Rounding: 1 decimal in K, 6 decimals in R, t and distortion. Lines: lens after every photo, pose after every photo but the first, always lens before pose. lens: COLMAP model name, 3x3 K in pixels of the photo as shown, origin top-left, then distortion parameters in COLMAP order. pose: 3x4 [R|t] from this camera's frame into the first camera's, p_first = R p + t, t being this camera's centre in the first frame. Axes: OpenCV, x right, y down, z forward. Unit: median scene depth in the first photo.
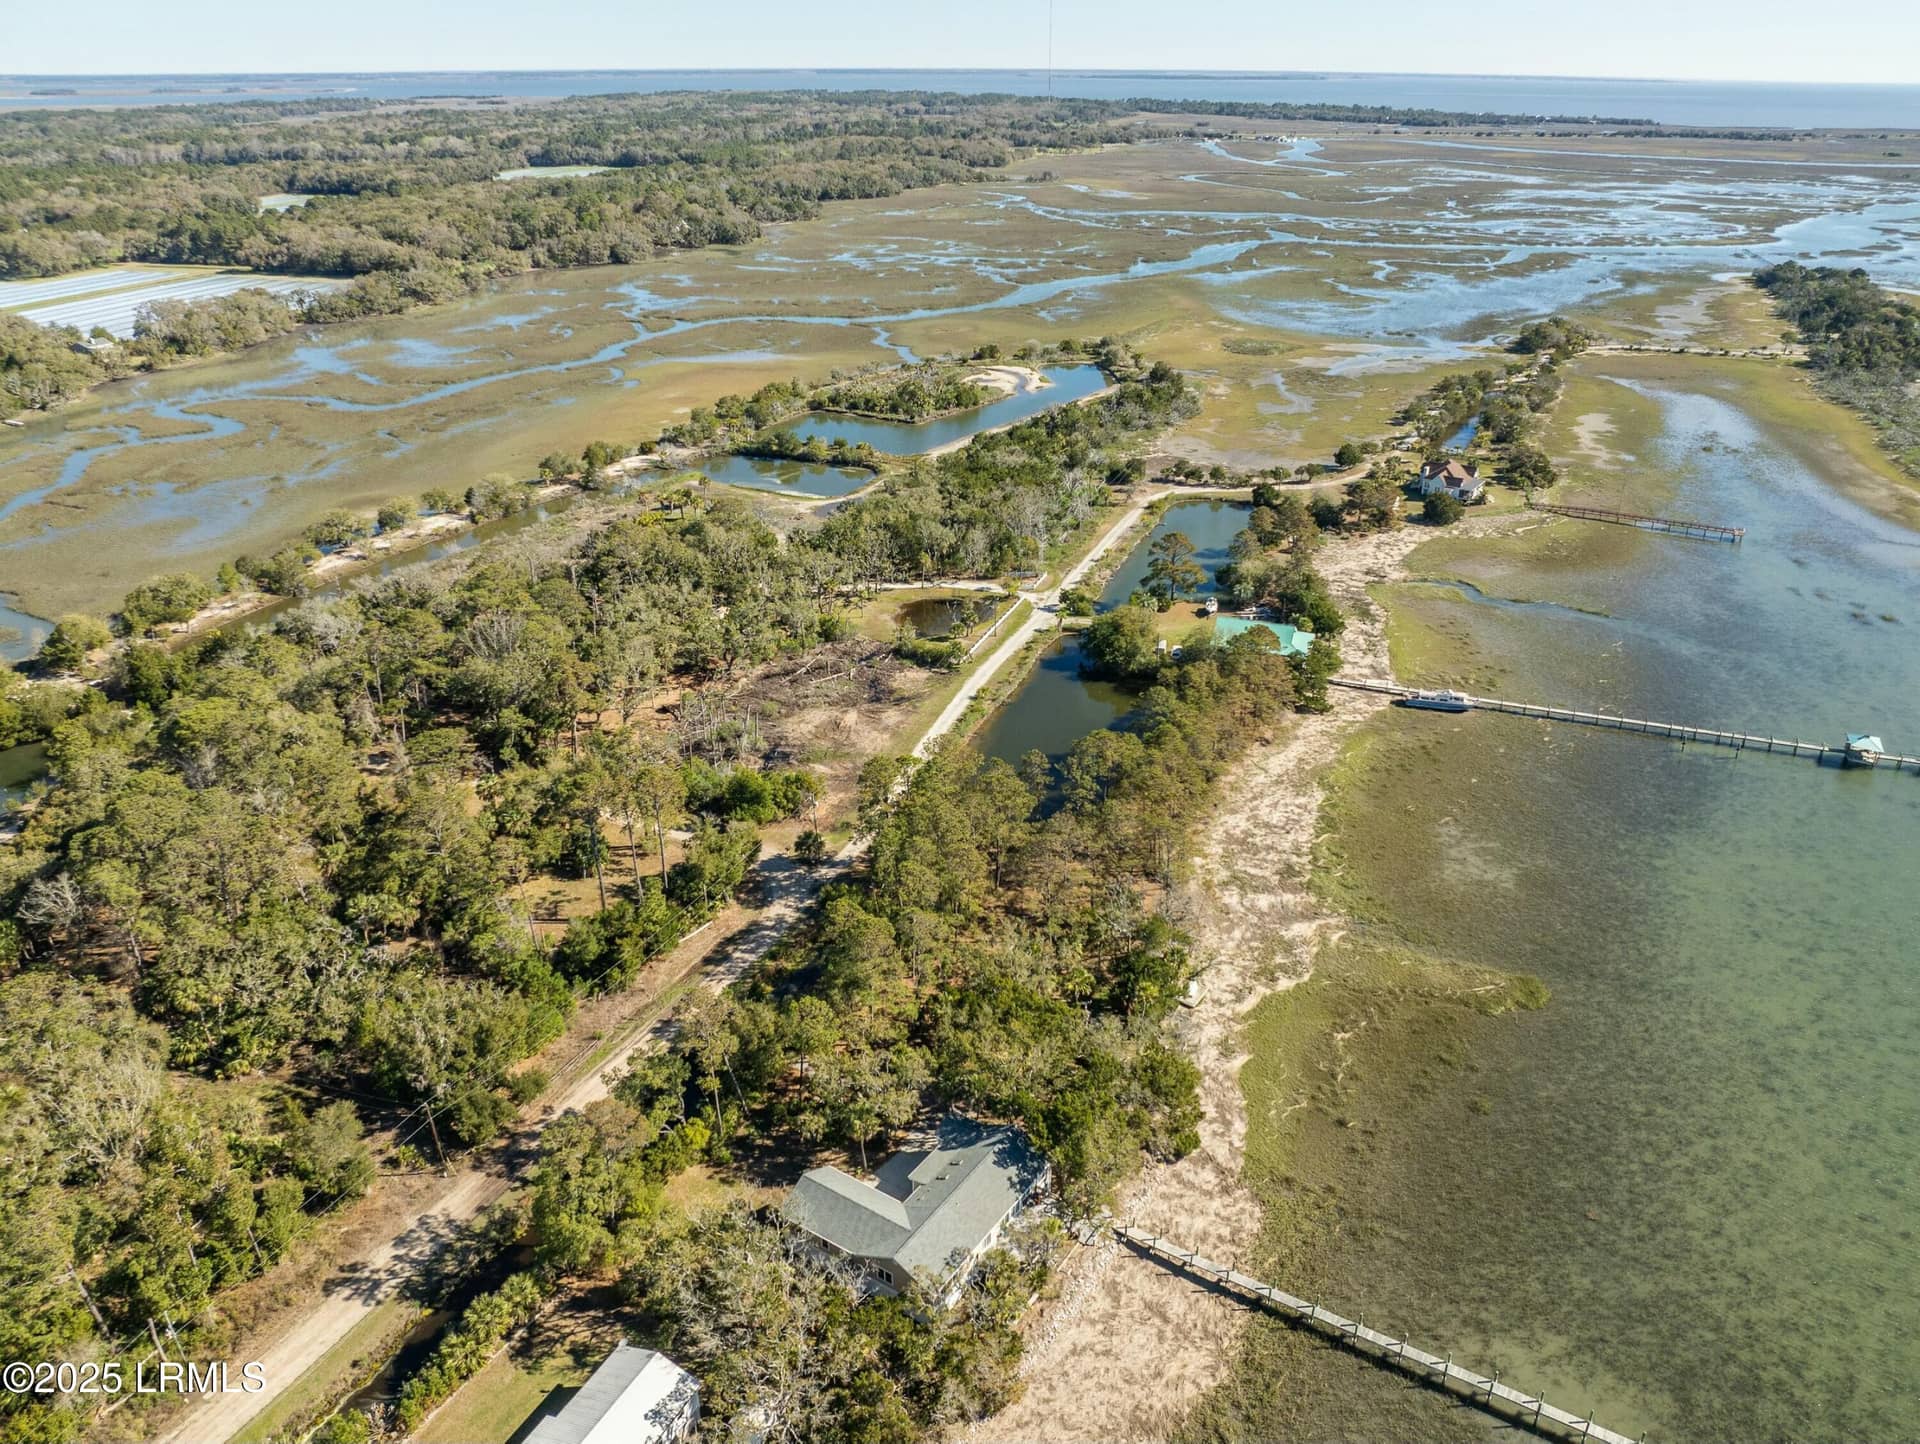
lens RADIAL K [[1418.6, 0, 960.0], [0, 1418.6, 722.0], [0, 0, 1]] dist [-0.041786, 0.006621]
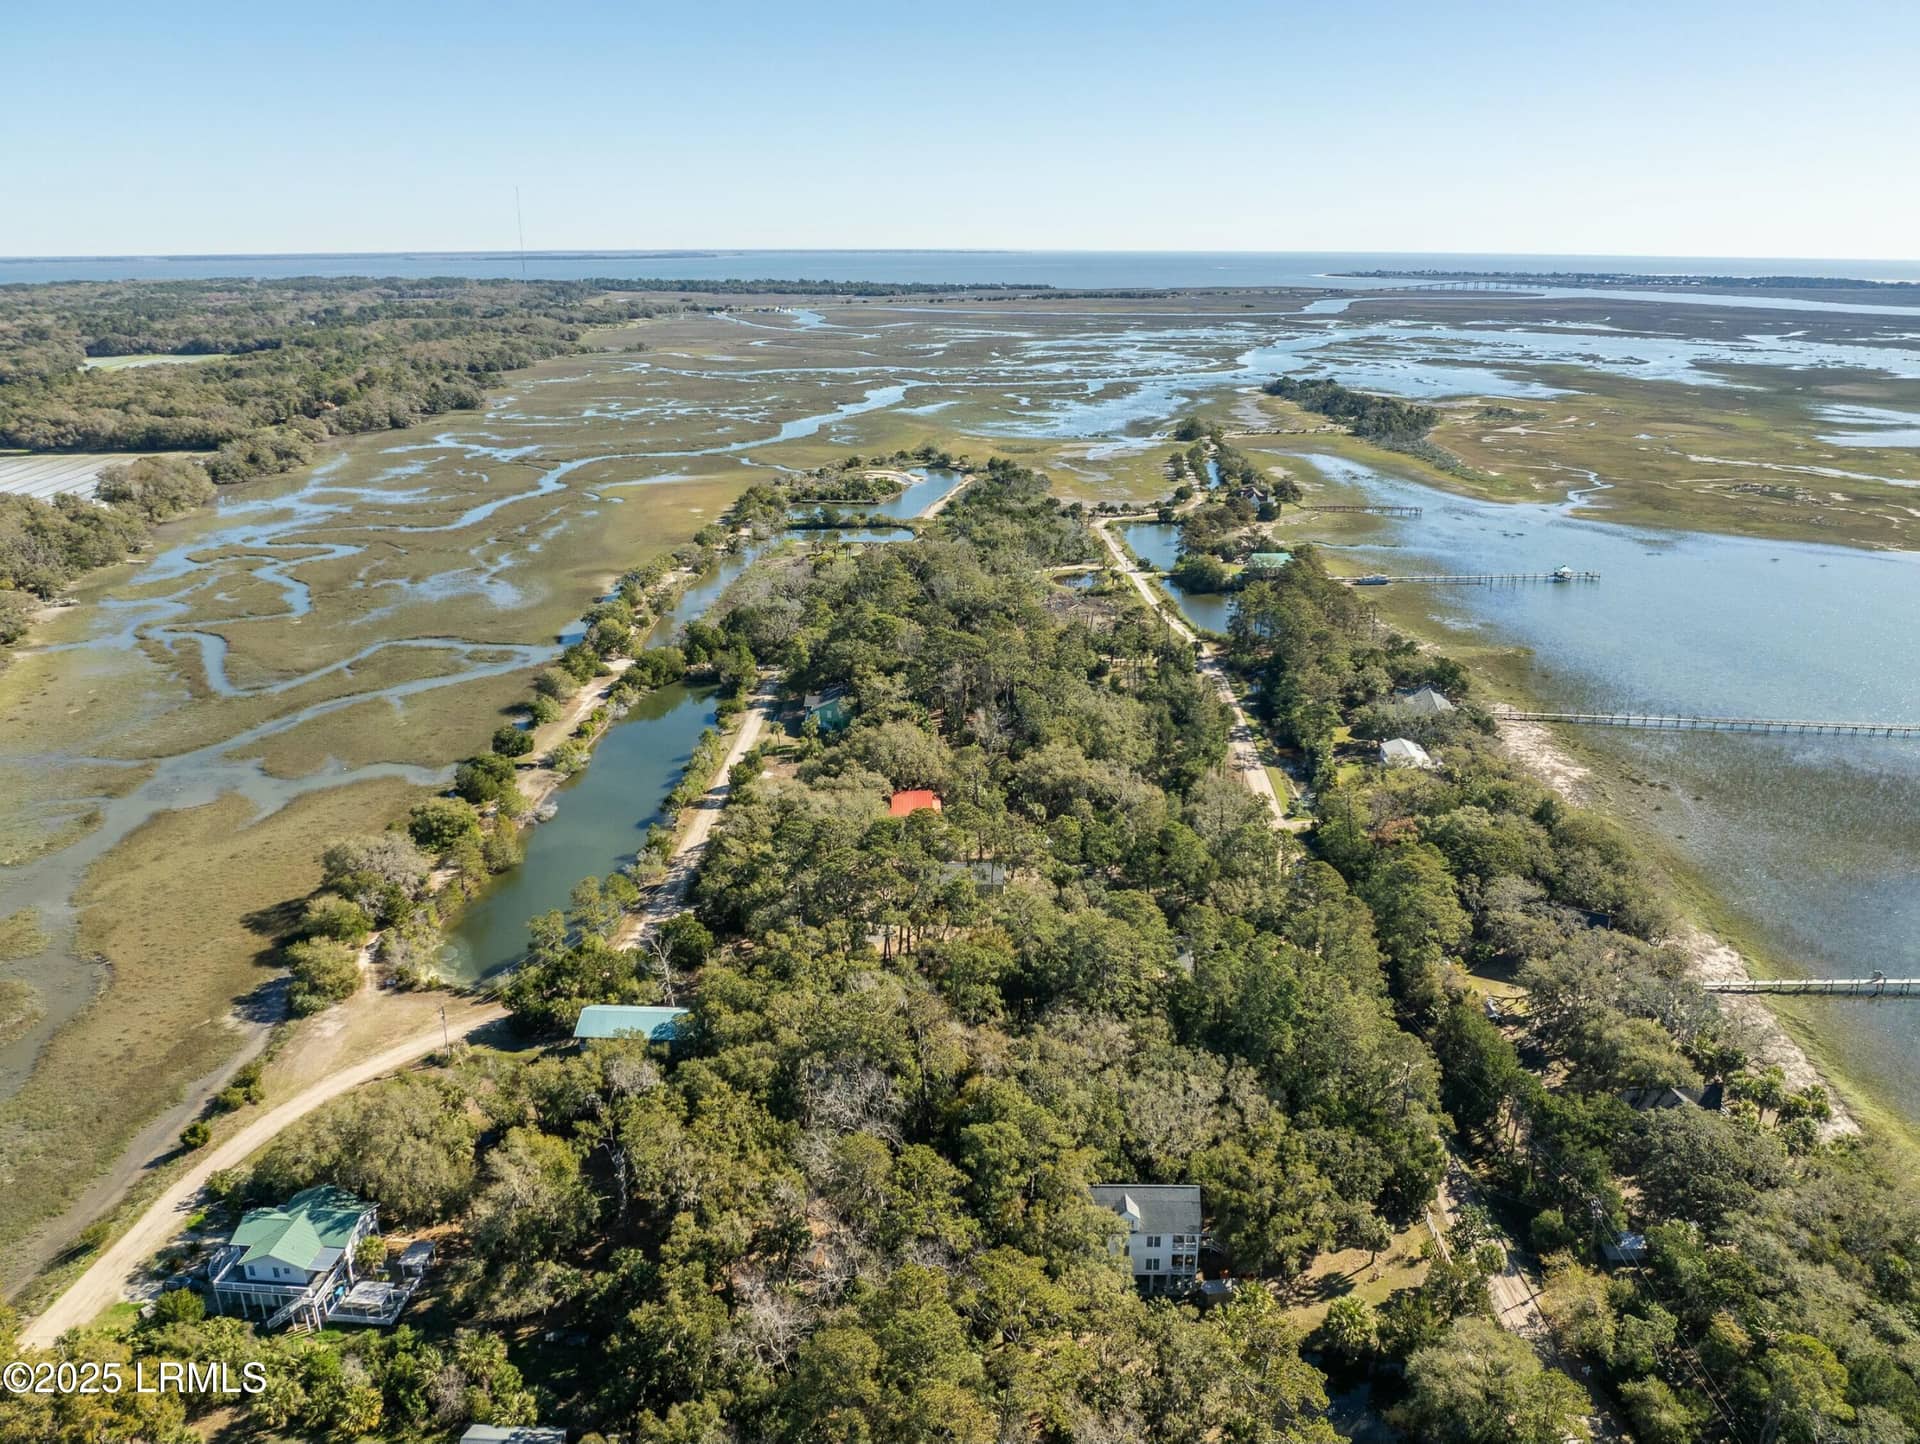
lens RADIAL K [[1418.6, 0, 960.0], [0, 1418.6, 722.0], [0, 0, 1]] dist [-0.041786, 0.006621]
pose [[0.913730, -0.133013, 0.383934, -0.126527], [0.174638, 0.981733, -0.075505, 0.029728], [-0.366877, 0.136041, 0.920268, -0.072838]]
